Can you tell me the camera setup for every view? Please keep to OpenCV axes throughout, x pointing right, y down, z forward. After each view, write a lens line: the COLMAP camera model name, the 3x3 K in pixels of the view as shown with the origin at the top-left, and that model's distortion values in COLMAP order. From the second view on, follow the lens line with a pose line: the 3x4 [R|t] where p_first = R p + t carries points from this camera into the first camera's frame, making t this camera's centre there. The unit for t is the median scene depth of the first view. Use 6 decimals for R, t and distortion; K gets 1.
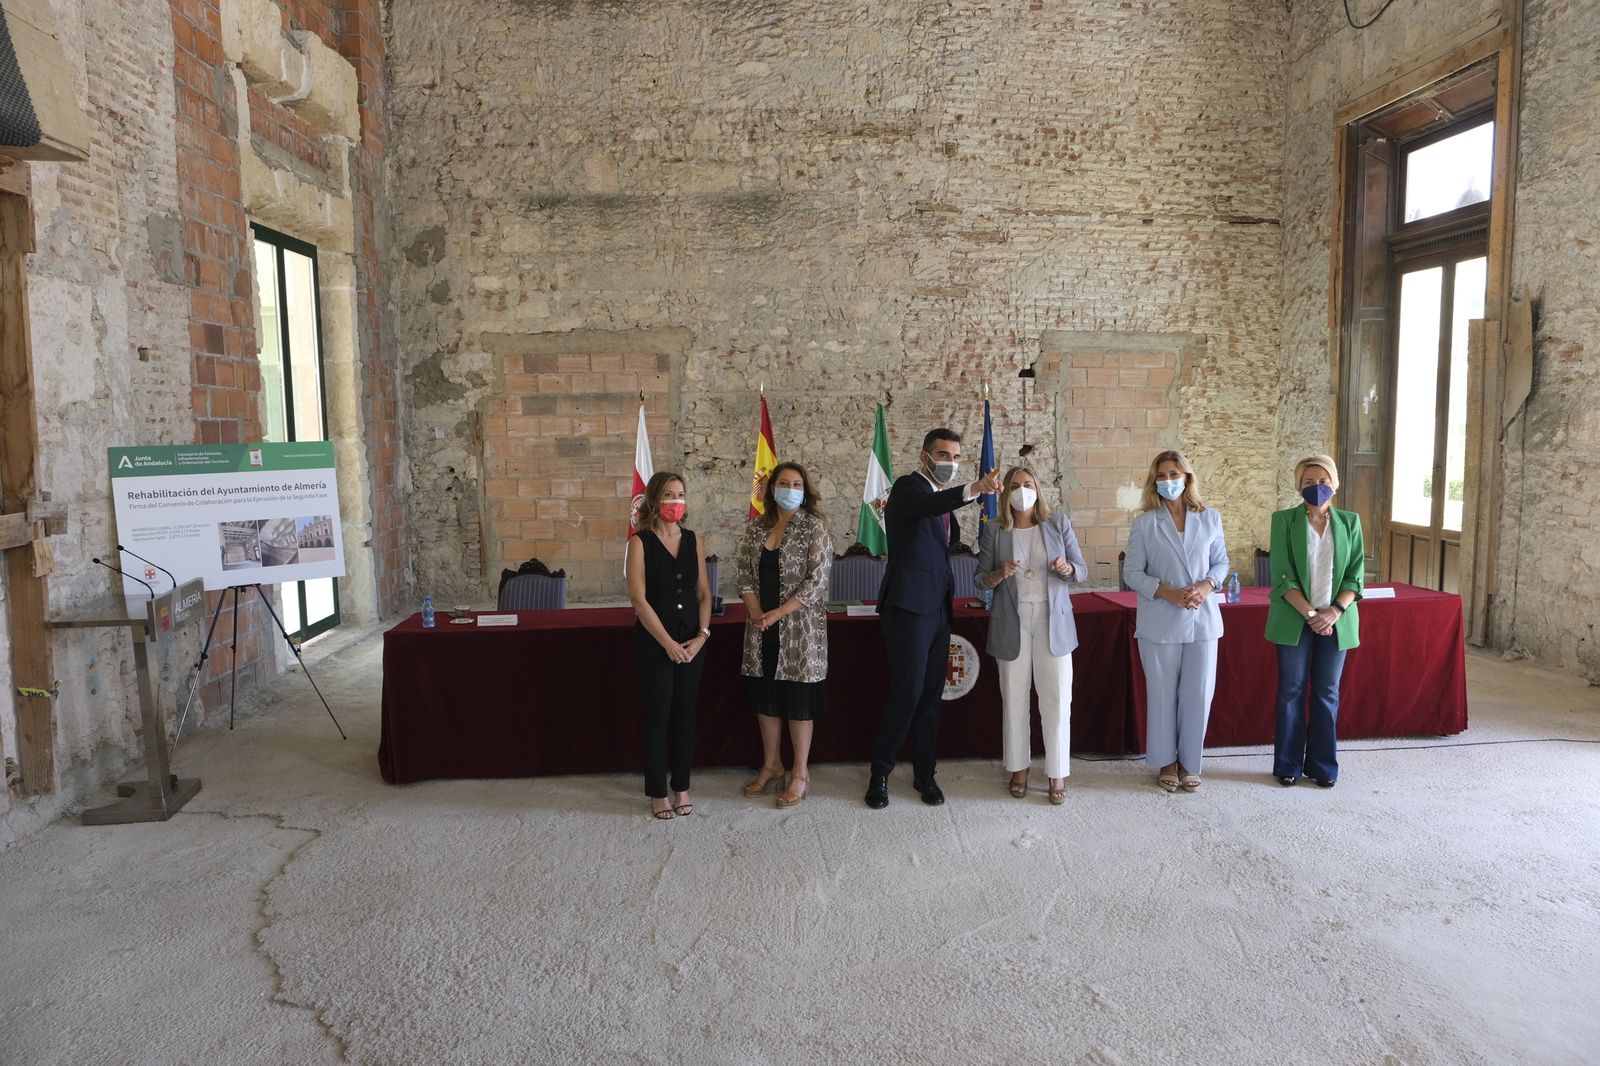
lens RADIAL K [[1081.9, 0, 804.0], [0, 1081.9, 536.9], [0, 0, 1]] dist [-0.028325, 0.017413]
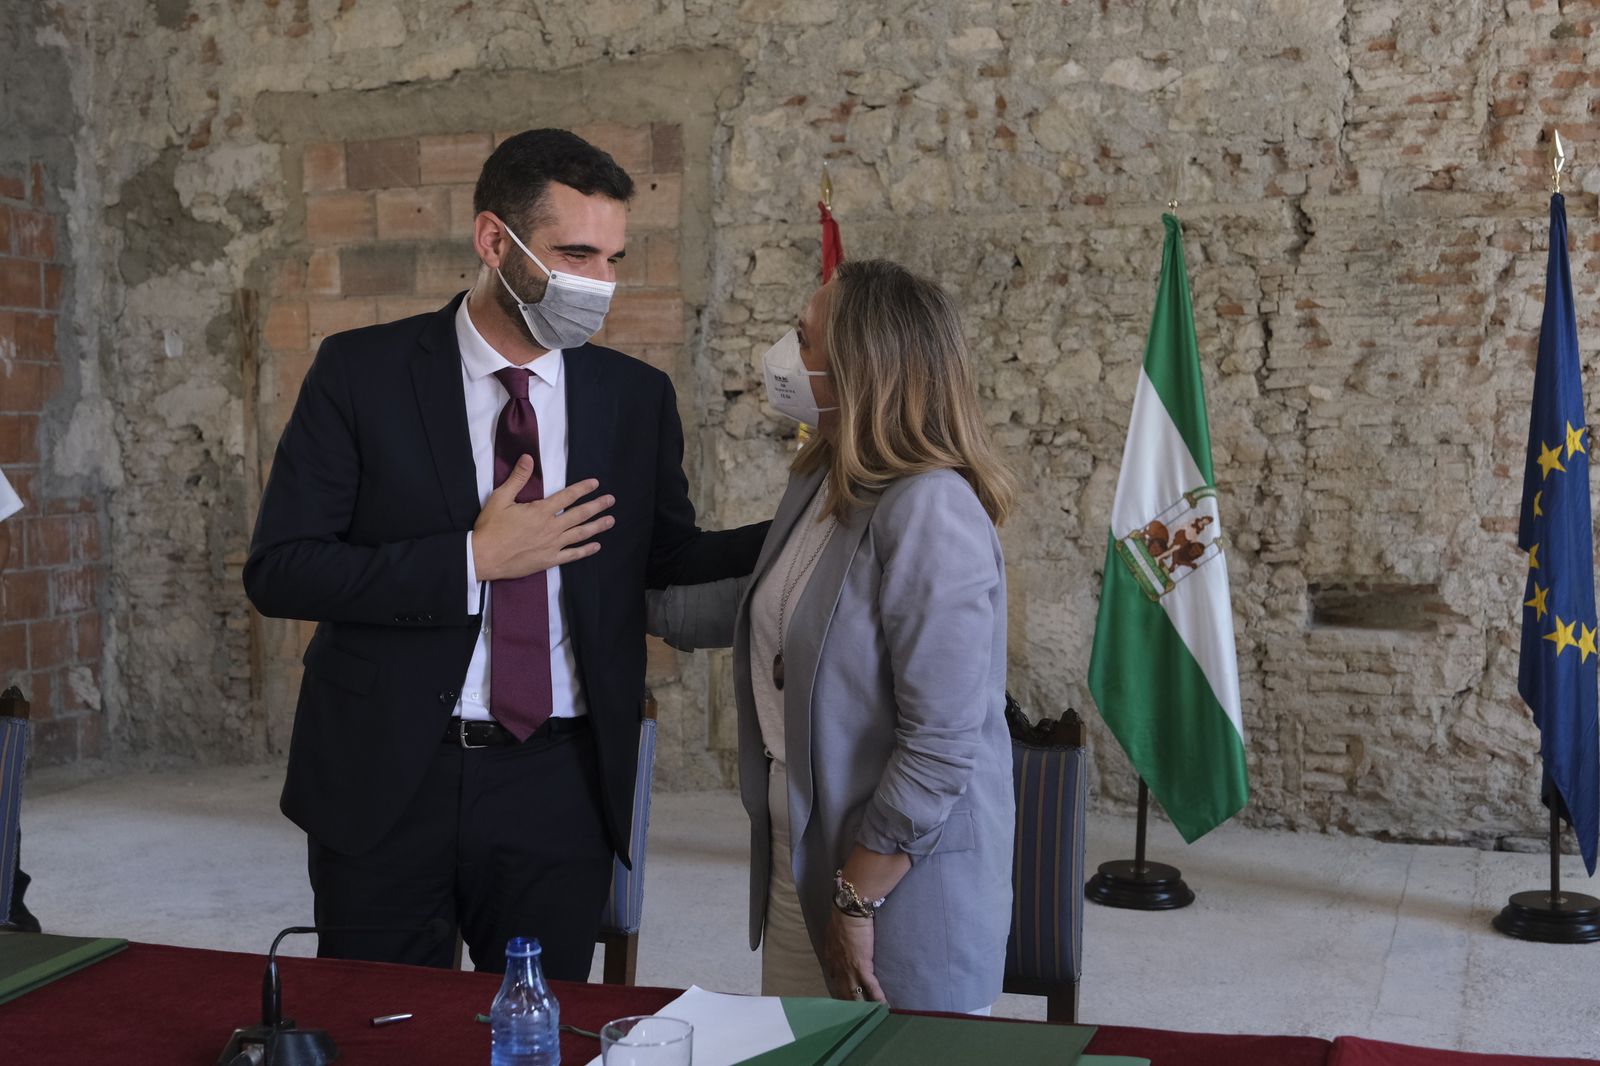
lens RADIAL K [[1997.9, 0, 803.3], [0, 1997.9, 542.0], [0, 0, 1]] dist [0.004152, 0.000000]
pose [[0.916594, 0.026313, -0.398953, 0.189814], [-0.042613, 0.998578, -0.032041, -0.006715], [0.397543, 0.046369, 0.916411, 0.403150]]
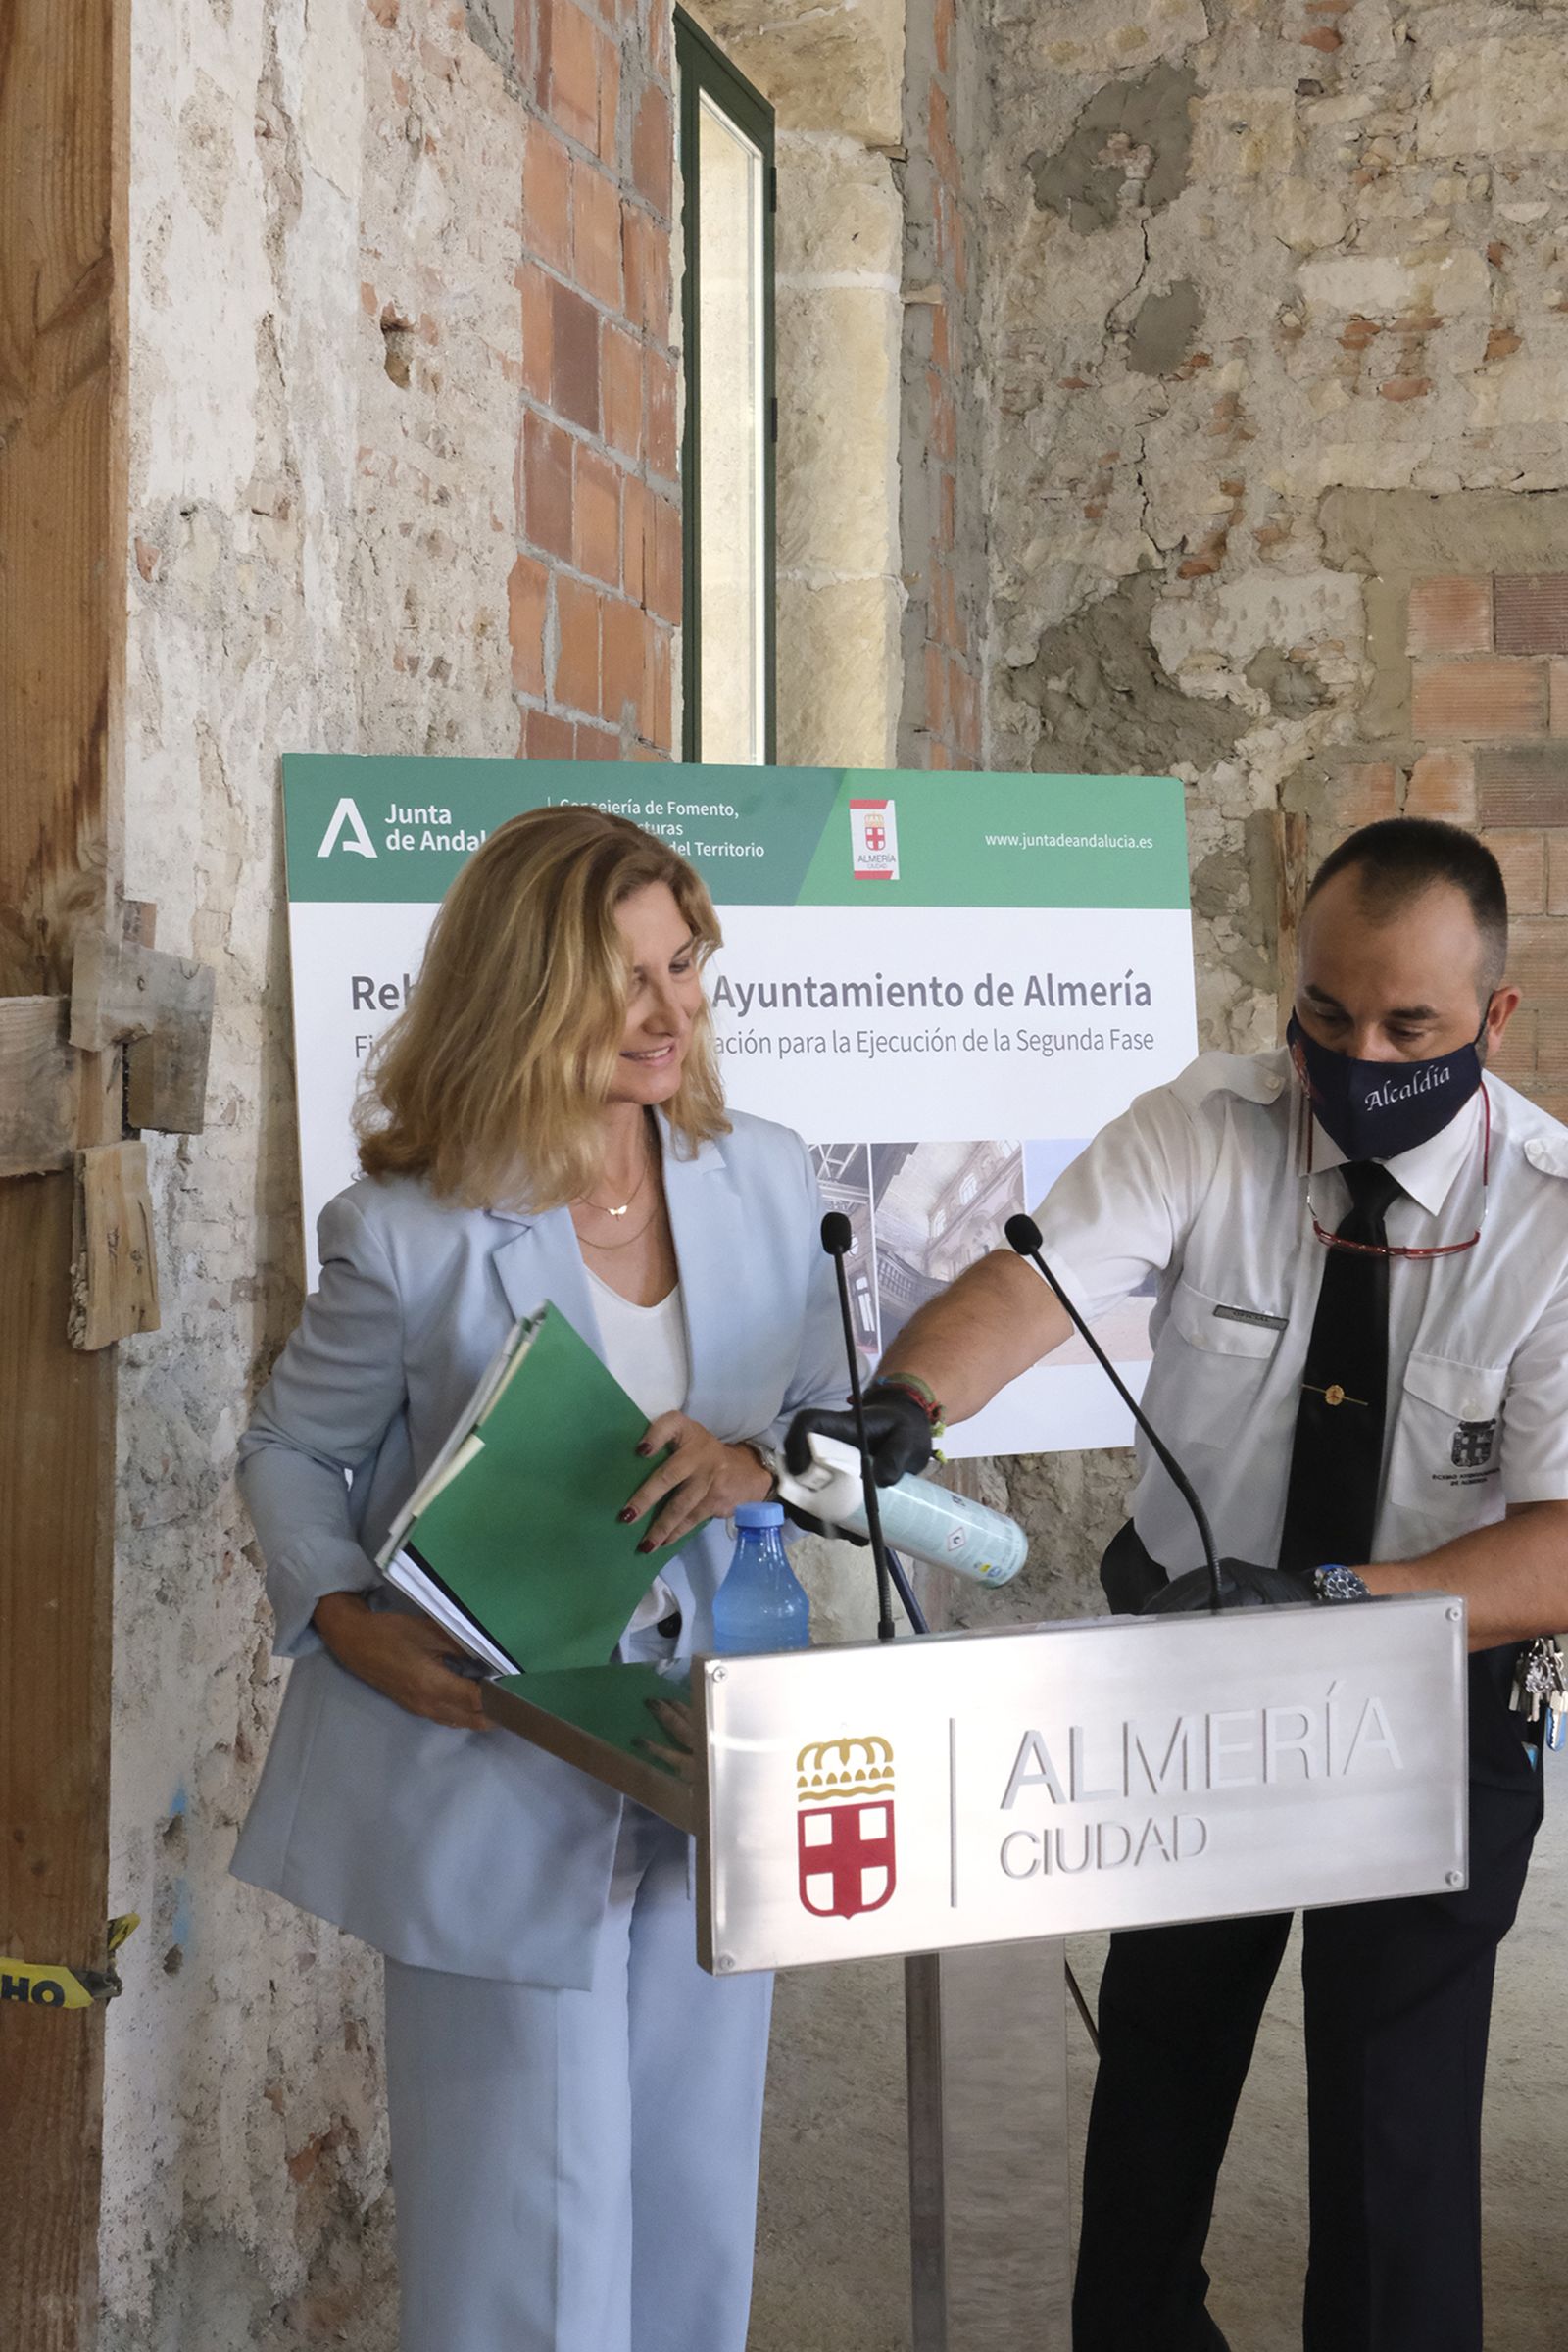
lens RADIAL K [[3564.6, 0, 782.5], [0, 3564.6, 1164.5], [0, 0, 1]] dist [0.028869, 0.000000]
pose [[0.965234, 0.022523, -0.260415, -0.202635], [-0.040095, 0.997248, -0.062361, 0.018068], [0.258294, 0.070635, 0.963481, 0.200356]]
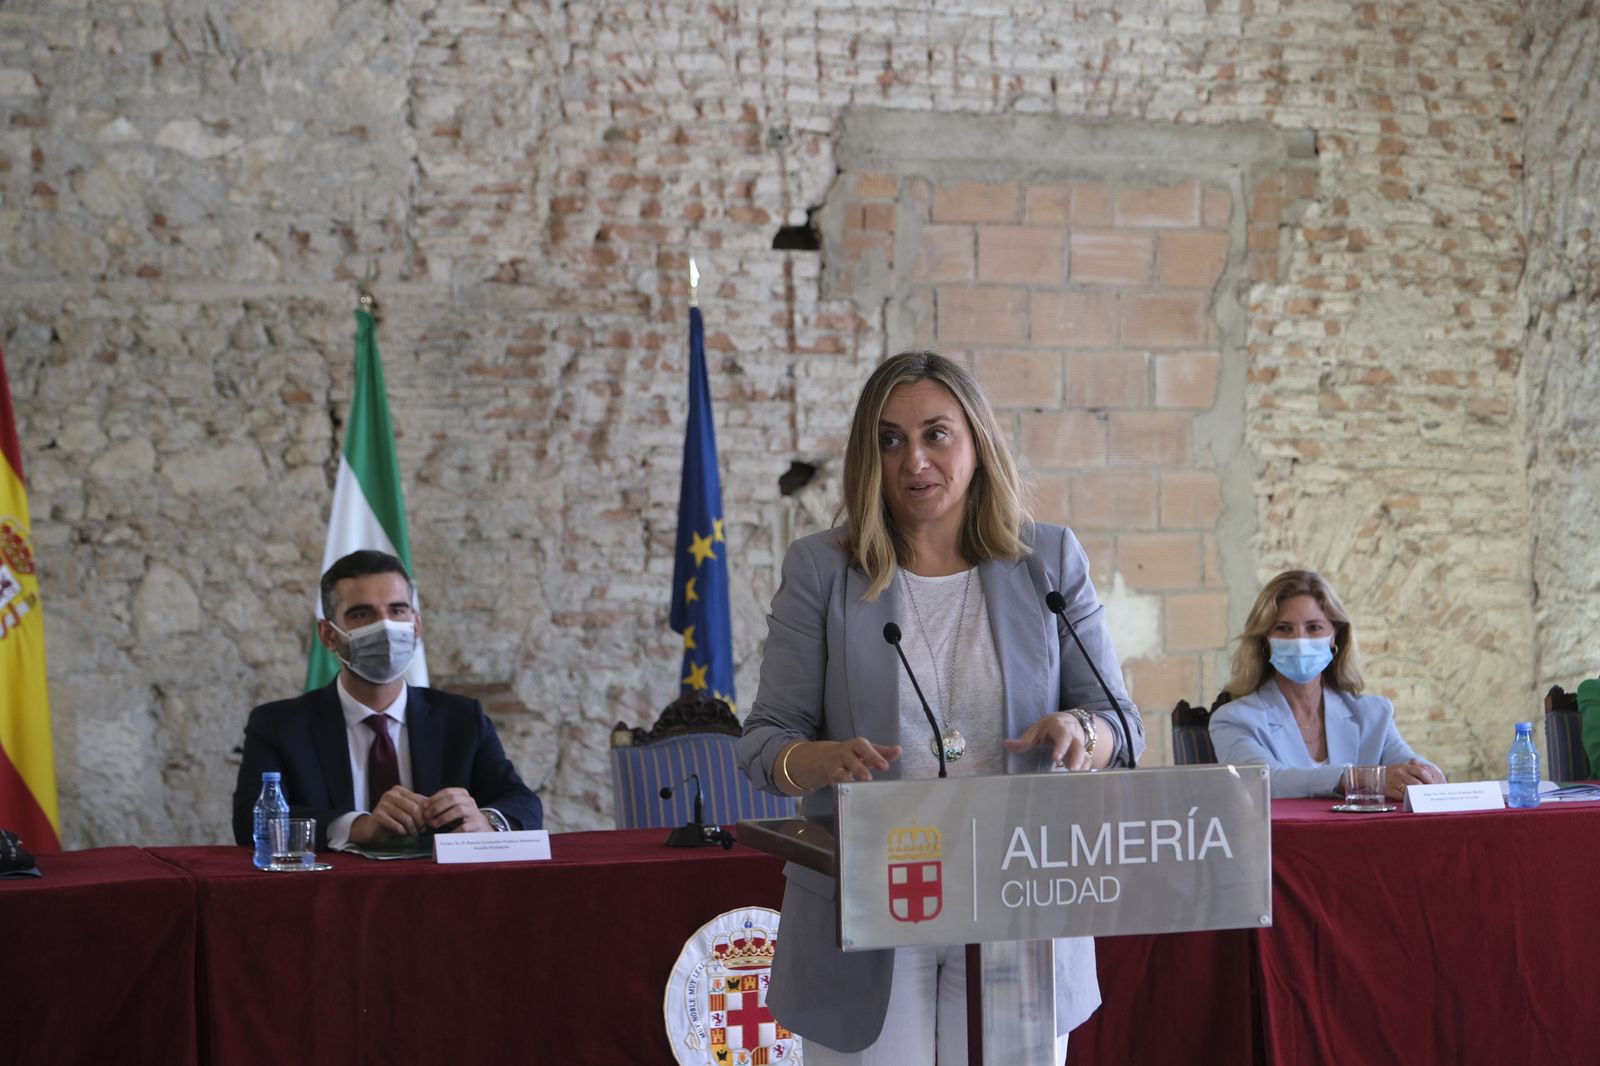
lens RADIAL K [[3753.5, 0, 821.8], [0, 3753.5, 572.3], [0, 0, 1]] dist [0.123721, 0.000000]
pose [[0.967037, -0.005855, 0.254568, -0.073945], [0.030052, 0.995373, -0.091266, 0.051470], [-0.252856, 0.095908, 0.962739, -0.071079]]
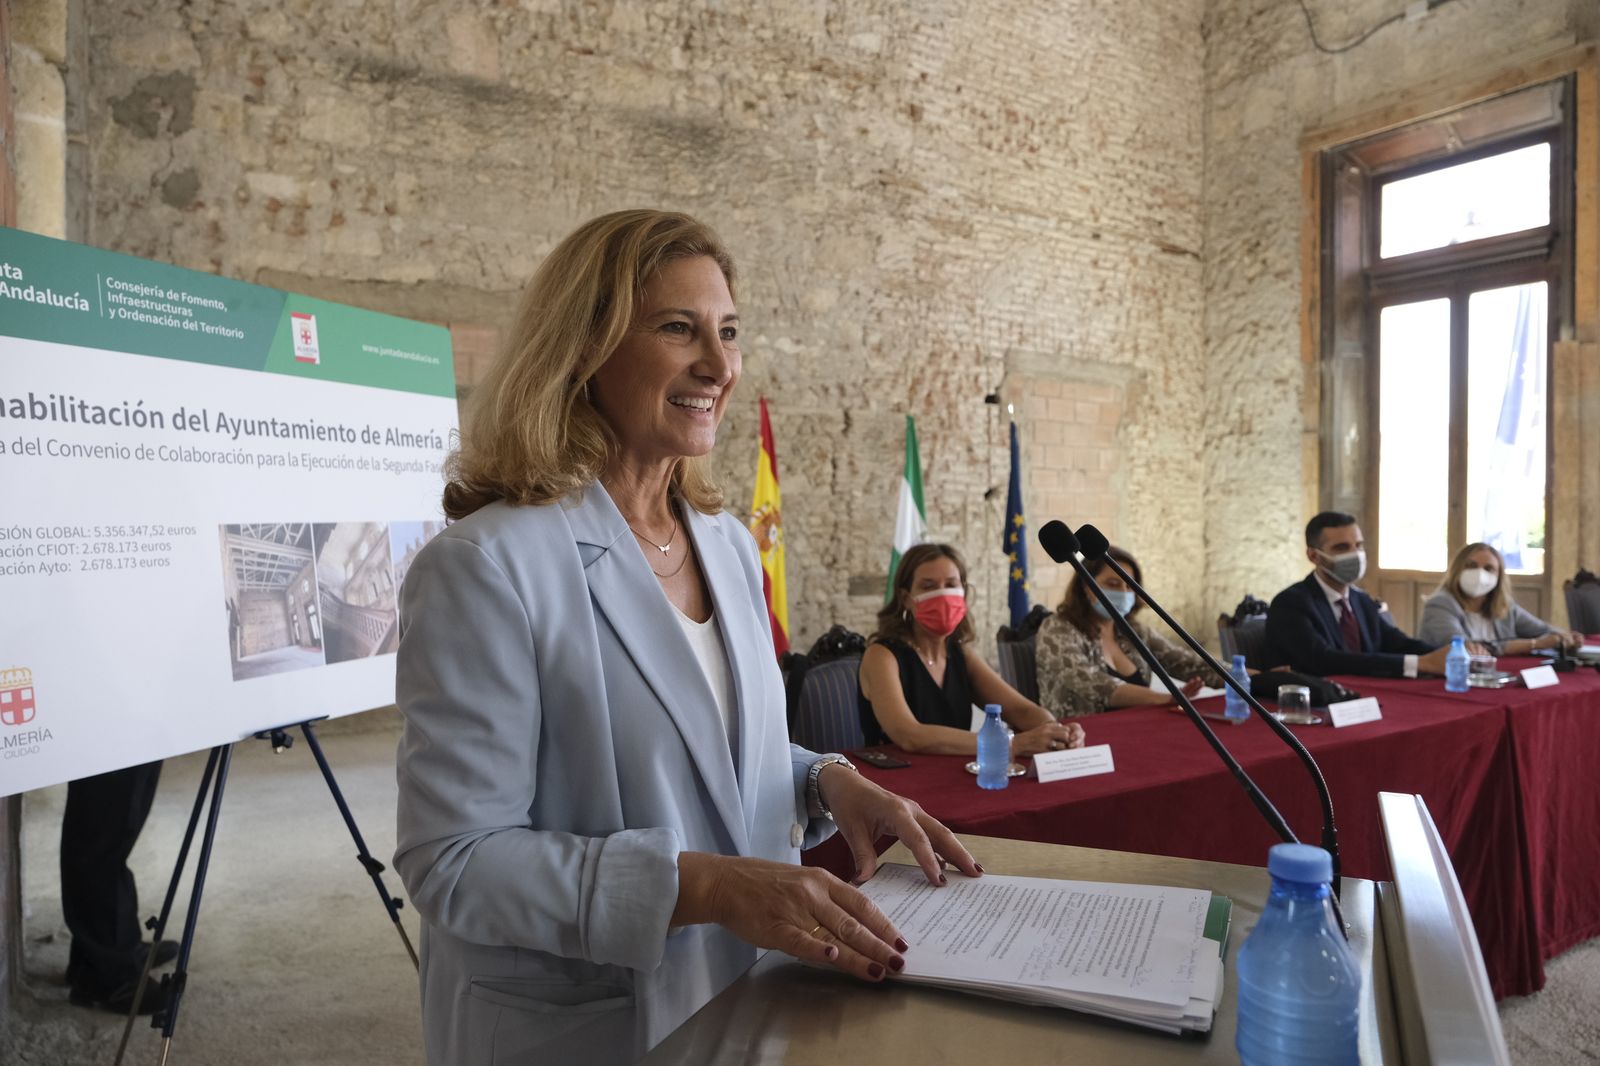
lens RADIAL K [[1081.9, 0, 803.7], [0, 1081.9, 532.8], [0, 0, 1]] dist [-0.028325, 0.017413]
pose [[0.884680, 0.002881, 0.466190, -0.307706], [0.041801, 0.995463, -0.085476, 0.012748], [-0.464321, 0.095106, 0.880546, 0.371245]]
